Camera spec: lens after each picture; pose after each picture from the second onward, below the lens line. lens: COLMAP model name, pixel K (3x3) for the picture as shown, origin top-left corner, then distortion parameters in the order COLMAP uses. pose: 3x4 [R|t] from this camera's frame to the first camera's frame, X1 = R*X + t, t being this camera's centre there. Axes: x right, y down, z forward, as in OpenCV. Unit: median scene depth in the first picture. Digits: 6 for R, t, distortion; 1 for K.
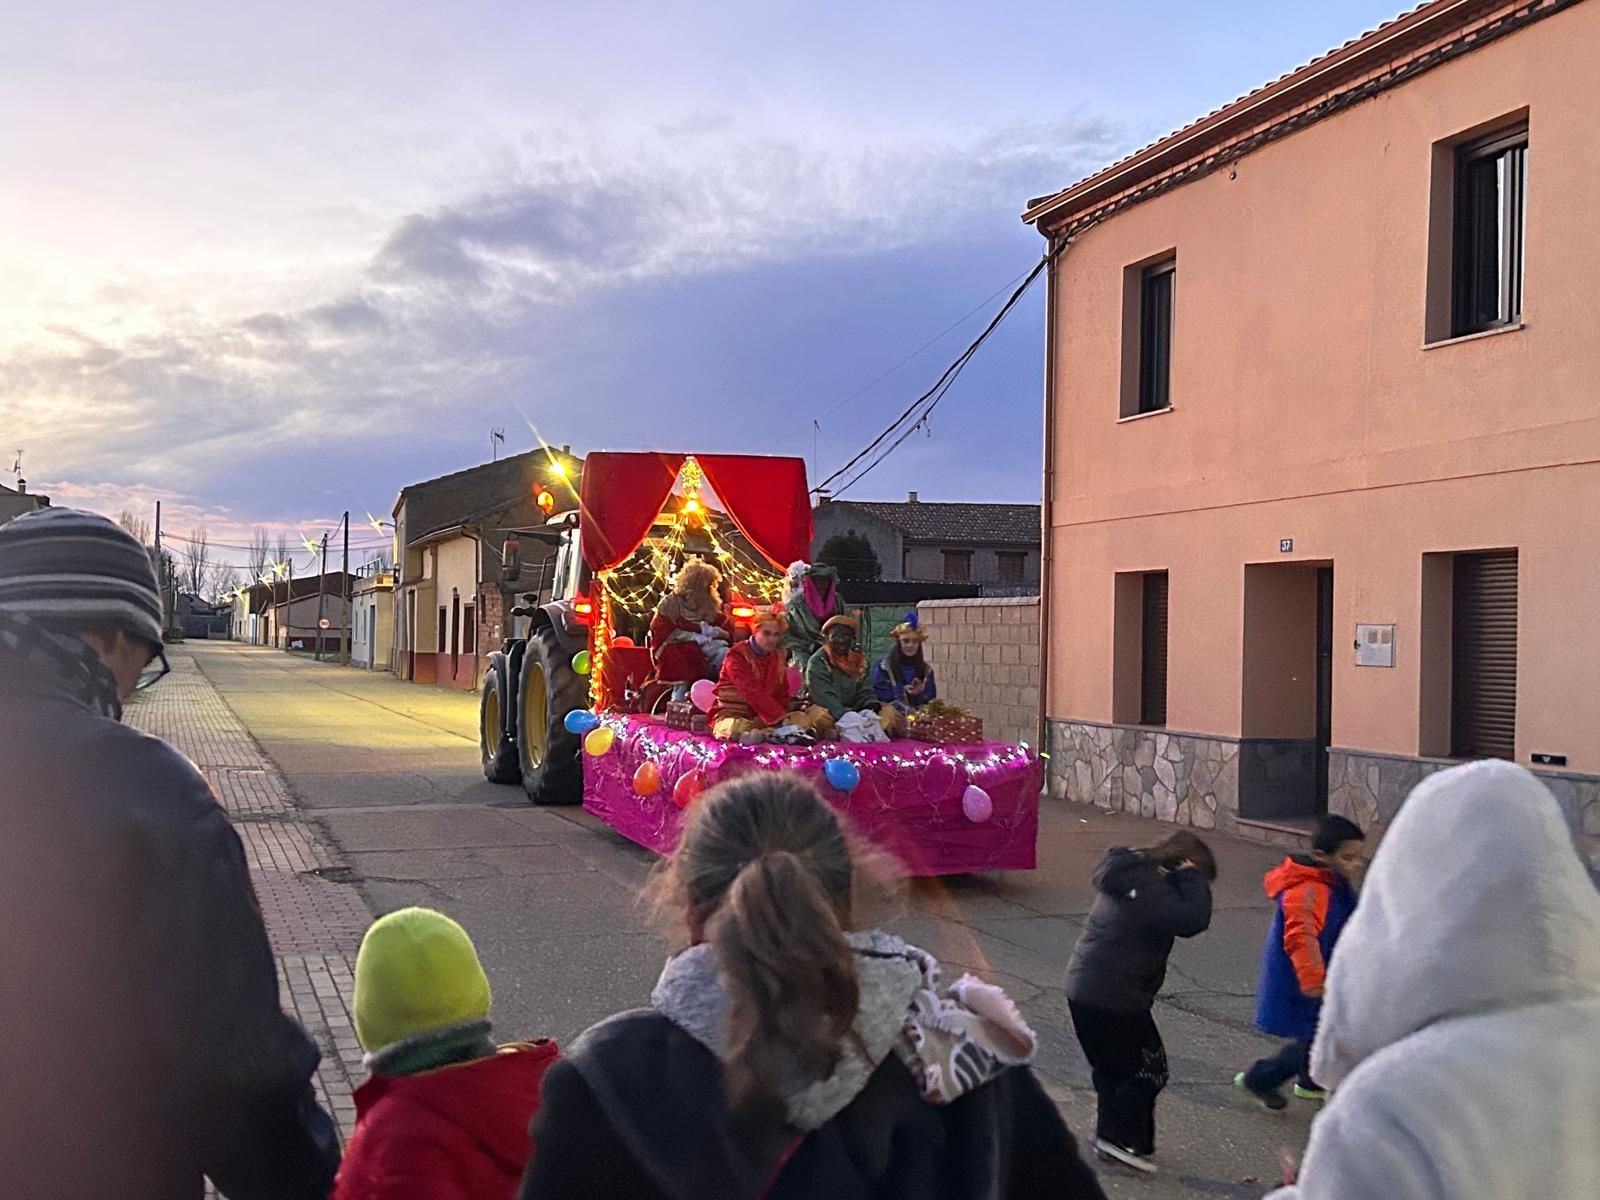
lens RADIAL K [[2332.5, 0, 800.0], [0, 2332.5, 600.0], [0, 0, 1]] dist [0.075929, -0.140332]
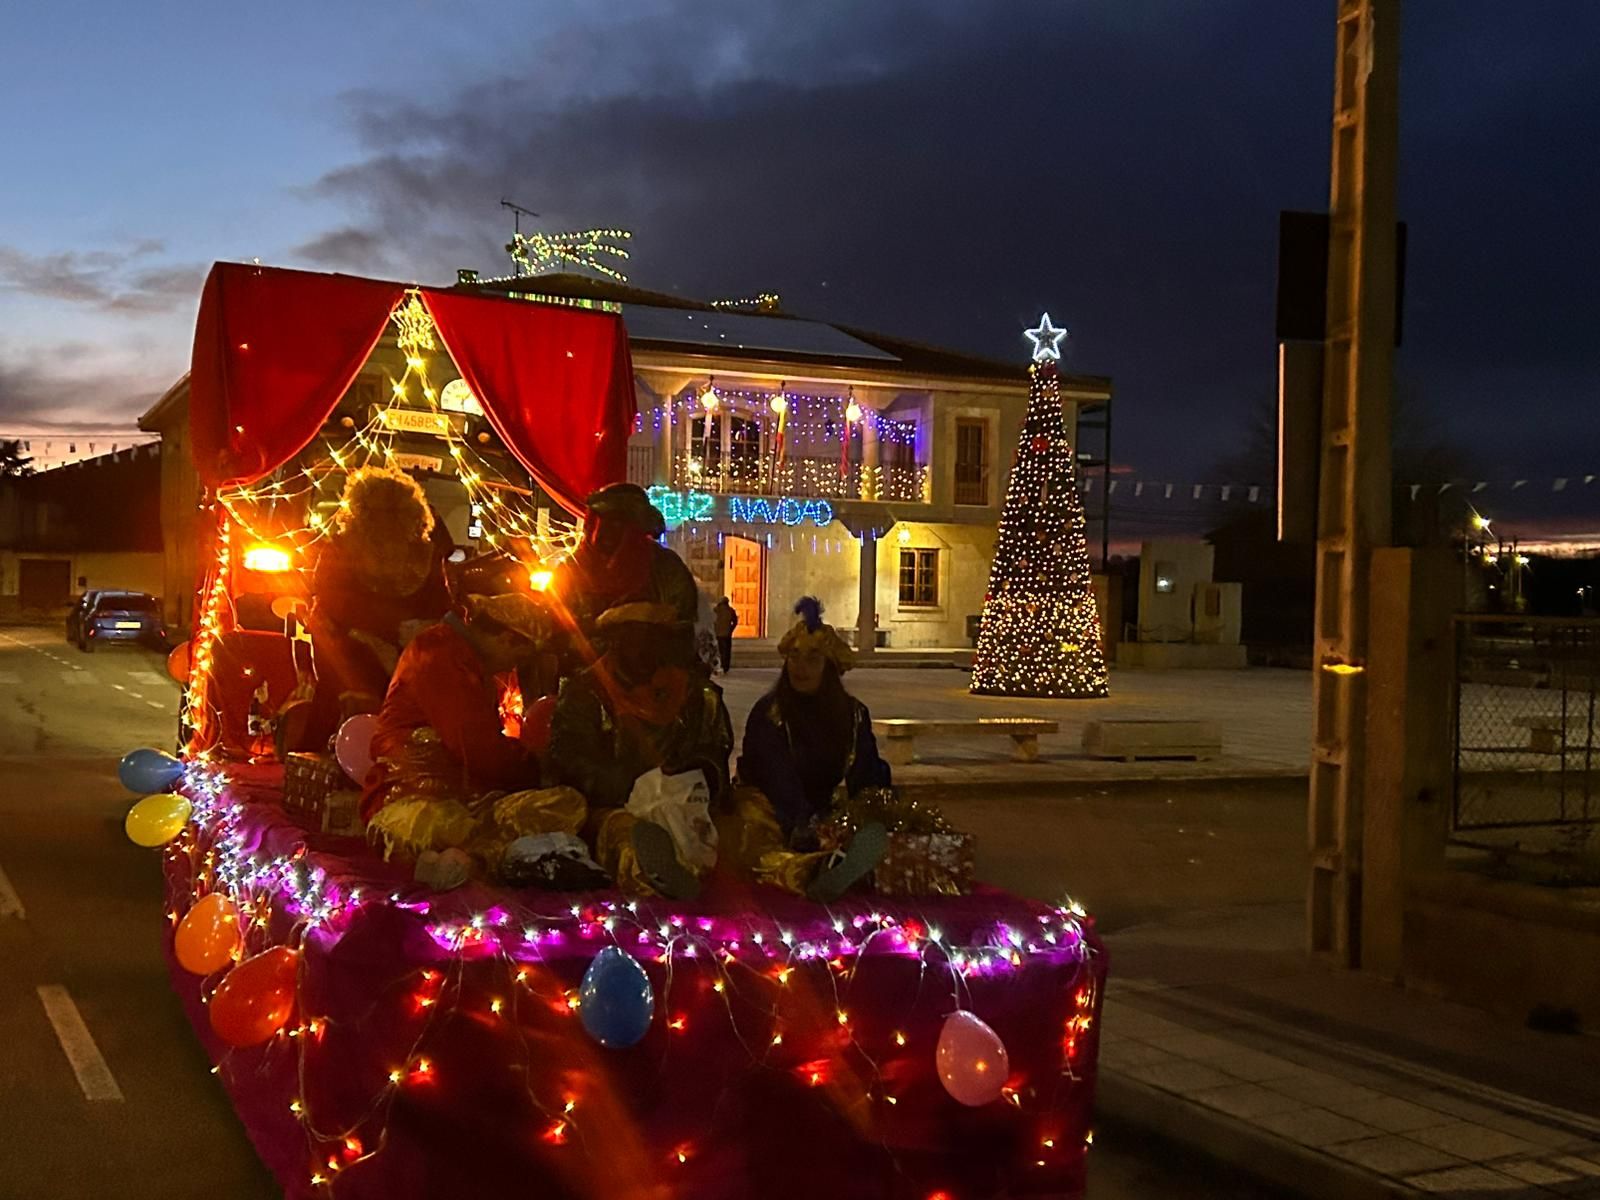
lens RADIAL K [[2332.5, 0, 800.0], [0, 2332.5, 600.0], [0, 0, 1]] dist [0.075929, -0.140332]
pose [[0.995512, 0.059810, 0.073335, 0.009713], [-0.059566, 0.998209, -0.005525, 0.010539], [-0.073534, 0.001132, 0.997292, 0.579095]]
